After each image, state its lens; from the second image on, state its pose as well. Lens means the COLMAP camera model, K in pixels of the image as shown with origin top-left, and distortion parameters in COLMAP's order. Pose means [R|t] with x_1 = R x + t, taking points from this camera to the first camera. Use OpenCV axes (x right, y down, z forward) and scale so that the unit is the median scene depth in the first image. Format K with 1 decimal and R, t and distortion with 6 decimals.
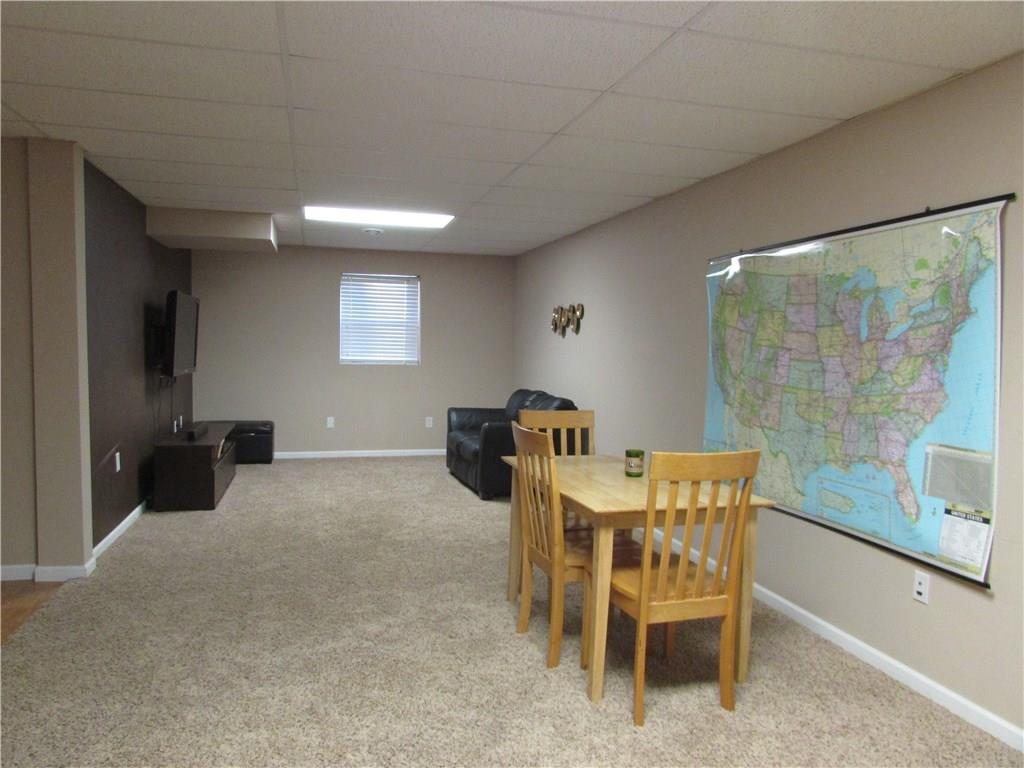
lens RADIAL K [[752.6, 0, 512.0], [0, 752.6, 384.0], [0, 0, 1]] dist [-0.006627, 0.001798]
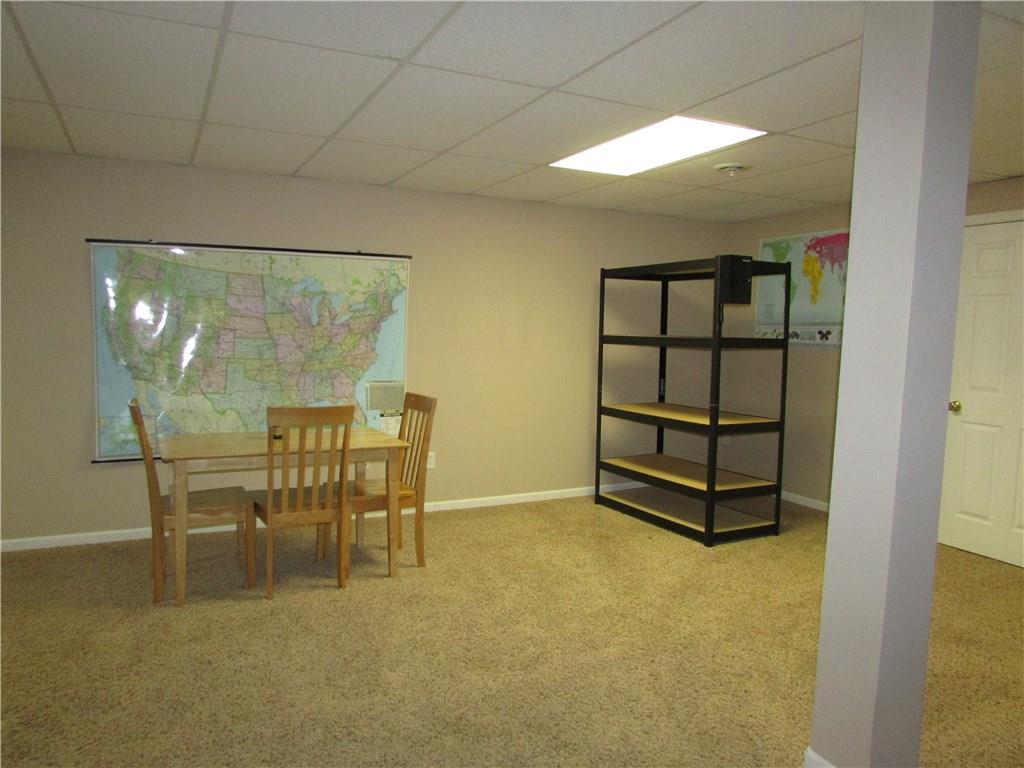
lens RADIAL K [[752.6, 0, 512.0], [0, 752.6, 384.0], [0, 0, 1]] dist [-0.006627, 0.001798]
pose [[-0.214470, -0.096851, 0.971917, -1.188699], [0.027080, 0.994099, 0.105037, -0.089743], [-0.976355, 0.048847, -0.210582, 0.954037]]
